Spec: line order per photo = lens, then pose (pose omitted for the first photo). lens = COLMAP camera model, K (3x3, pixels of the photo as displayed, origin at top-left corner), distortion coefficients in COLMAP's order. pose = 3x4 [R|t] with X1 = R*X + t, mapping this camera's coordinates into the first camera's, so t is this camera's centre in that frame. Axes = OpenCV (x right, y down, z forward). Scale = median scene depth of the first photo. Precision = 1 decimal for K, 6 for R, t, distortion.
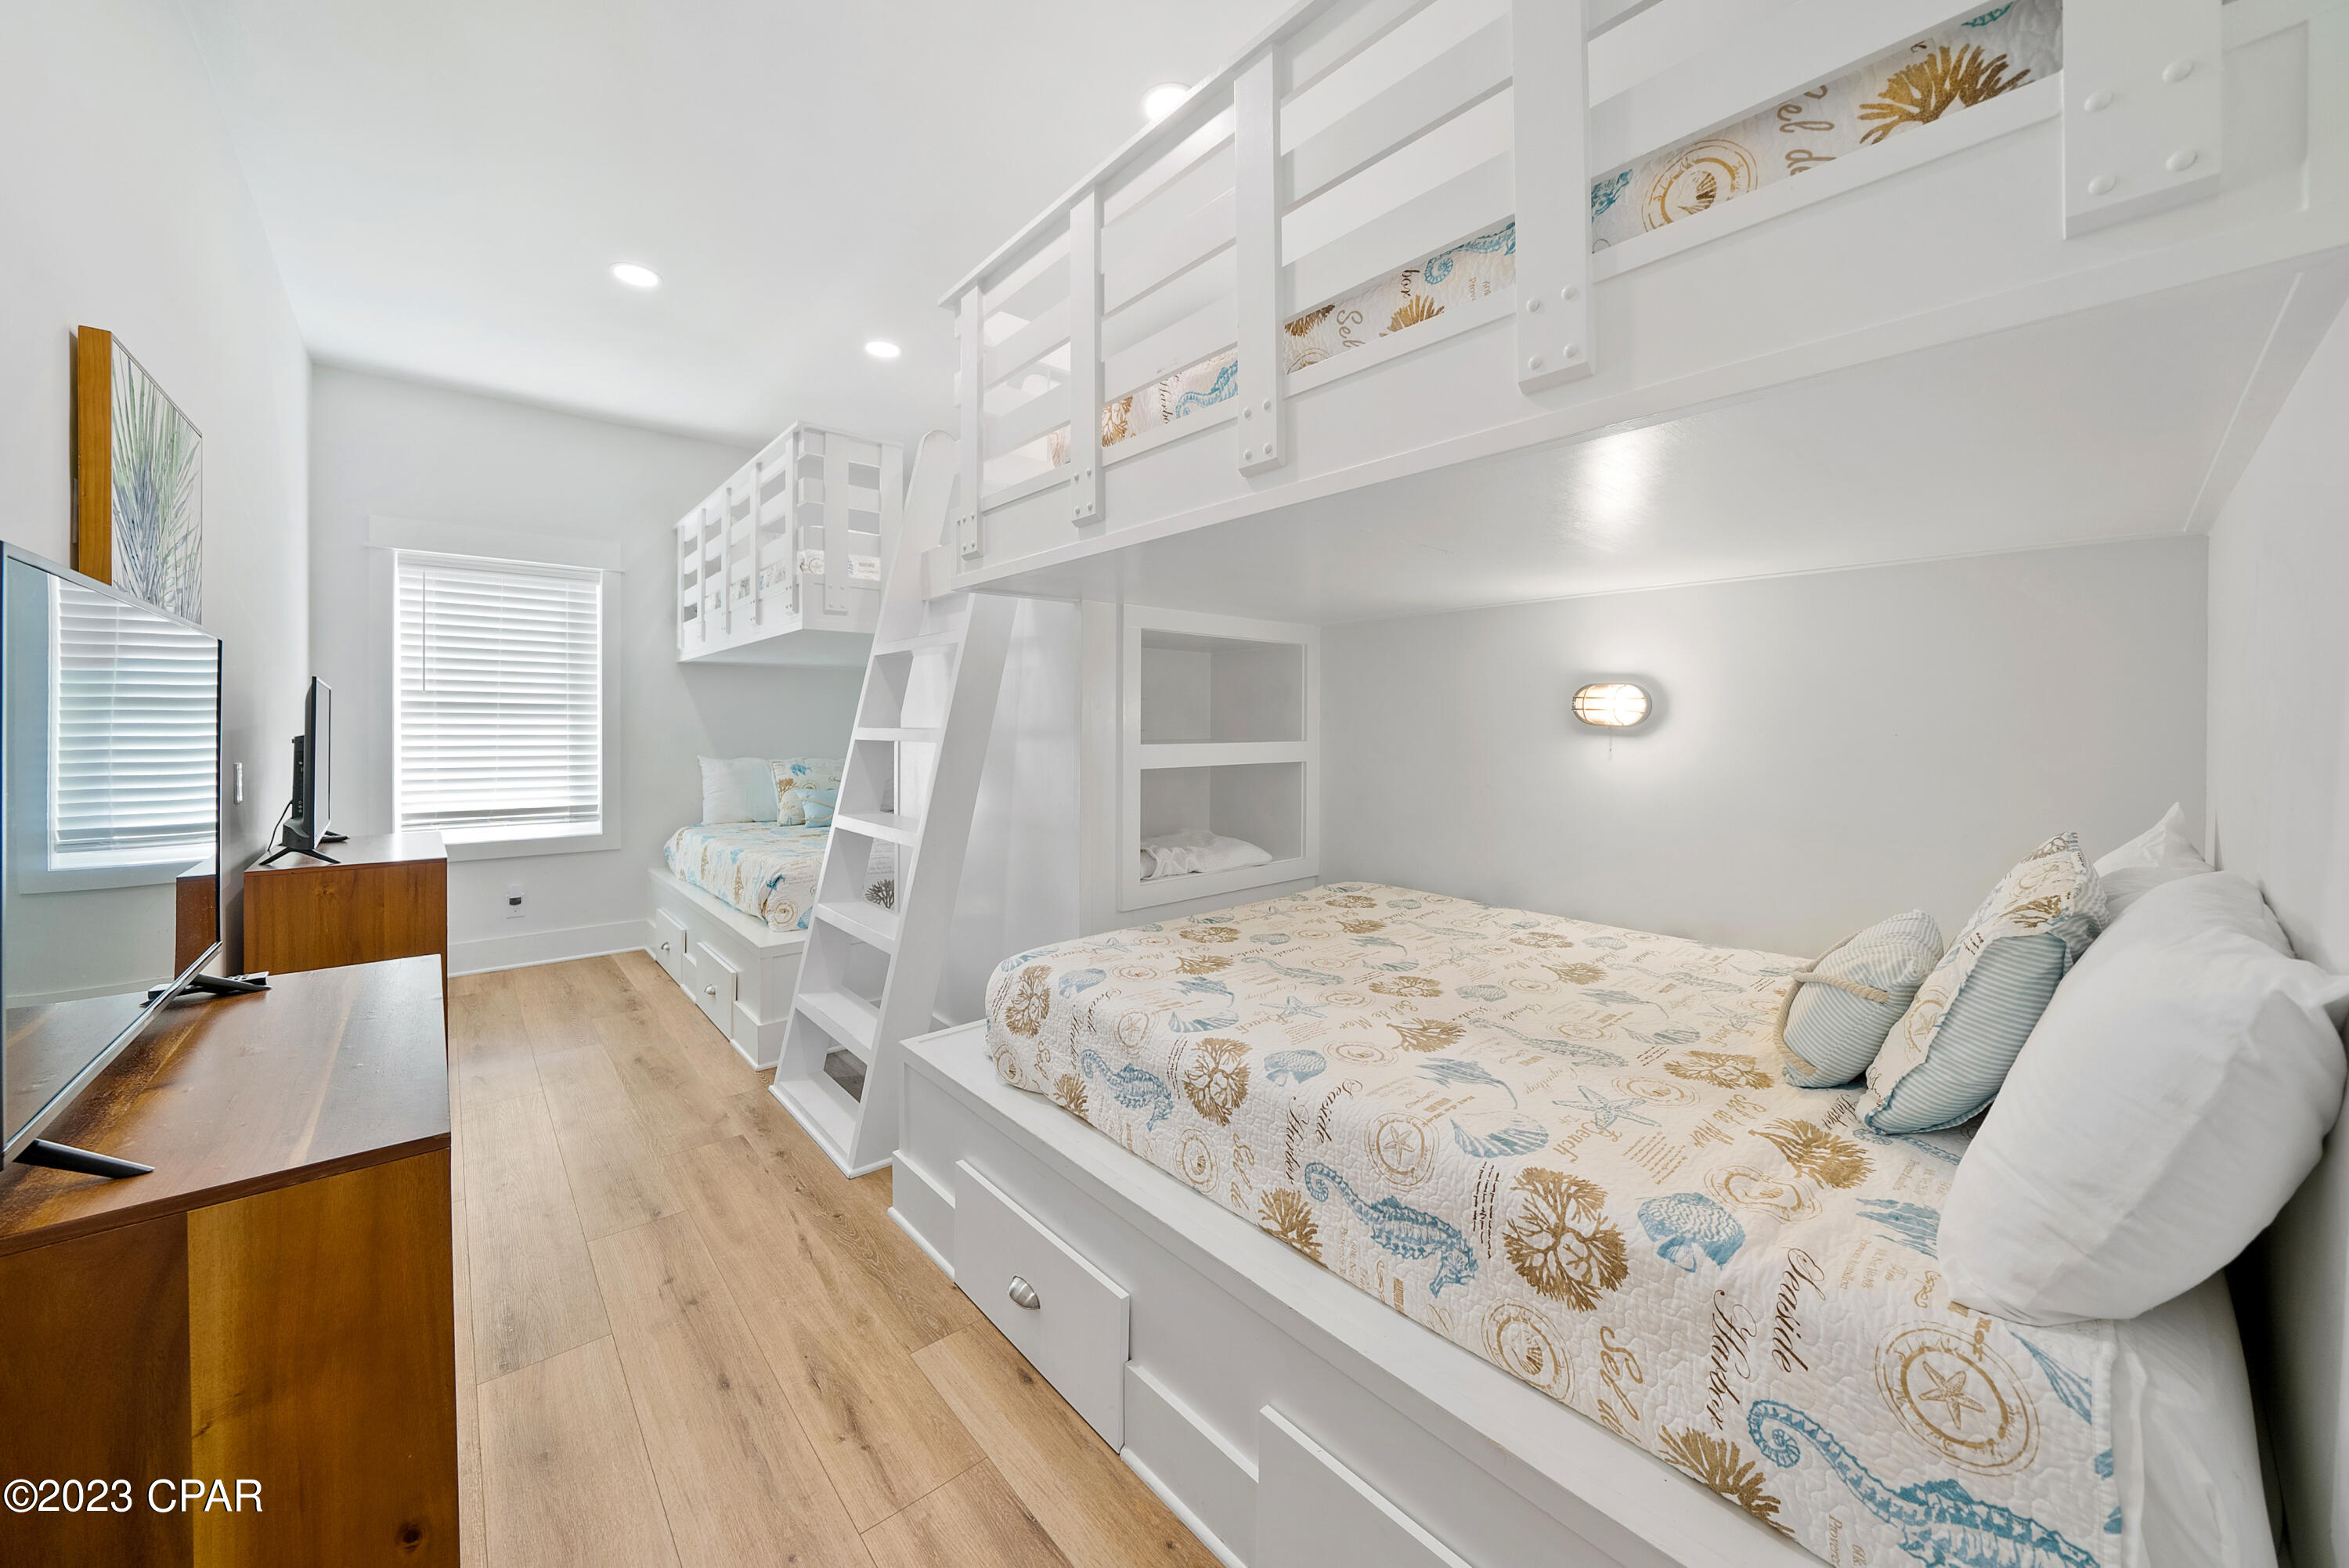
lens RADIAL K [[857.0, 0, 1164.9], [0, 857.0, 707.6], [0, 0, 1]] dist [-0.024159, 0.003810]
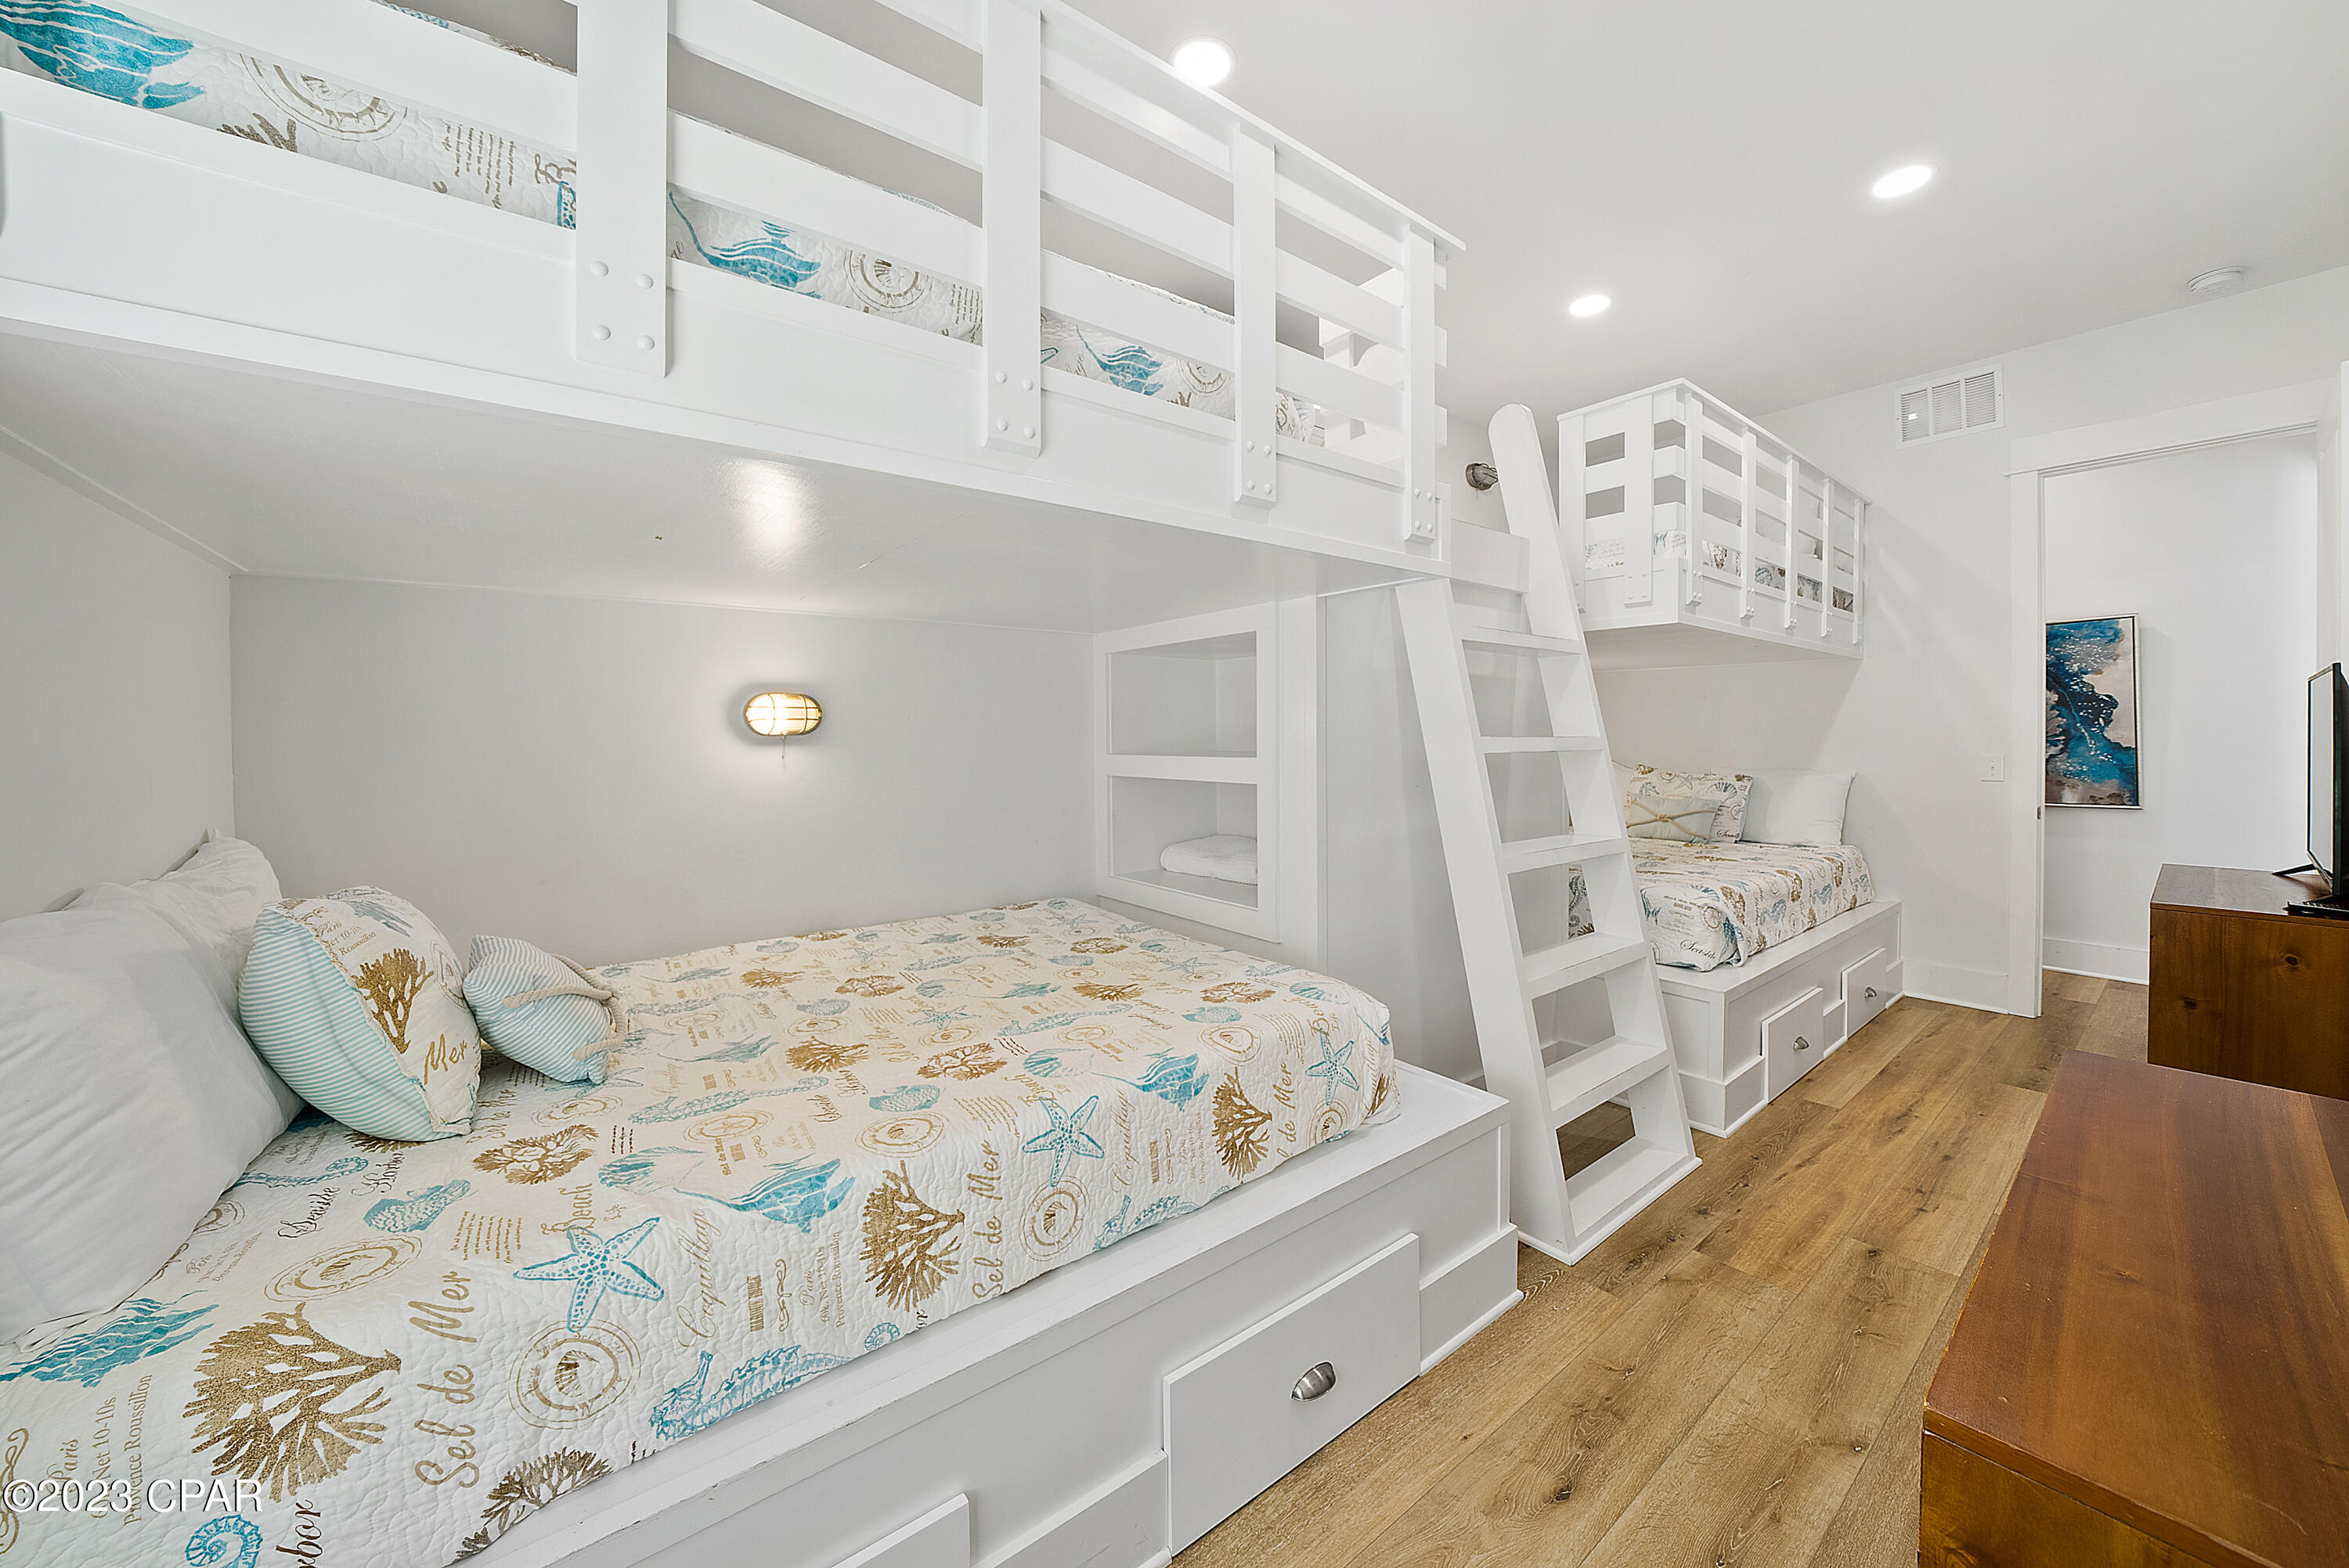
lens RADIAL K [[857.0, 0, 1164.9], [0, 857.0, 707.6], [0, 0, 1]] dist [-0.024159, 0.003810]
pose [[0.052681, 0.018388, 0.998442, -1.643587], [-0.013073, 0.999757, -0.017723, -0.000778], [-0.998526, -0.012119, 0.052908, 1.795518]]
